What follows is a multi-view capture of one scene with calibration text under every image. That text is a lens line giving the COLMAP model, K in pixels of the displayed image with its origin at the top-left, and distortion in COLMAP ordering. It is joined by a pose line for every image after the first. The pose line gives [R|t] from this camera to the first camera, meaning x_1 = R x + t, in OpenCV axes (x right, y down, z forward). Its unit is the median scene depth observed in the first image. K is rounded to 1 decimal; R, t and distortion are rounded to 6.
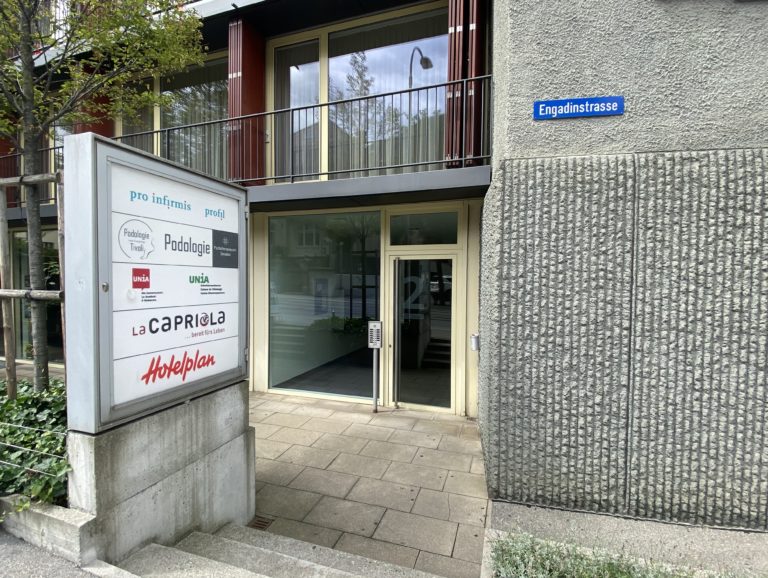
lens RADIAL K [[384.0, 0, 384.0], [0, 384.0, 289.0], [0, 0, 1]] dist [0.000248, 0.000039]
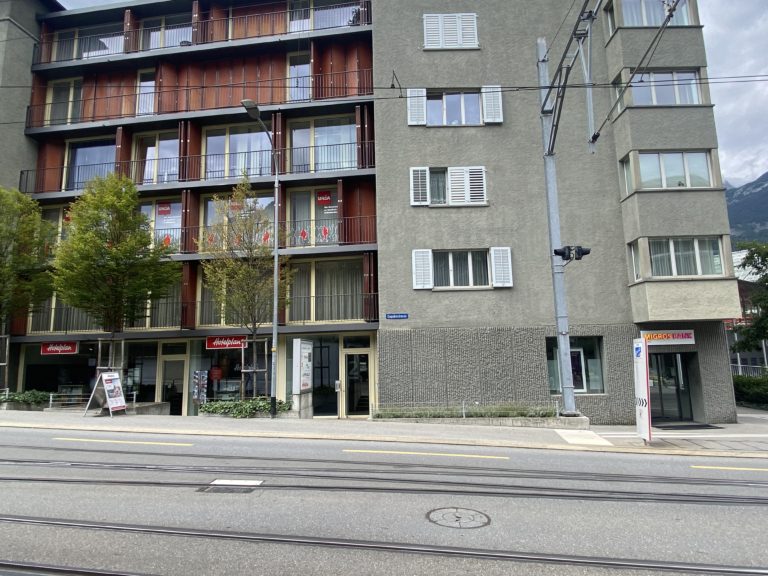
lens RADIAL K [[470.8, 0, 384.0], [0, 470.8, 288.0], [0, 0, 1]] dist [0.000231, -0.000003]
pose [[0.985497, -0.002978, 0.169669, -0.231276], [0.033443, 0.983645, -0.176986, 0.044358], [-0.166367, 0.180094, 0.969478, -1.986895]]
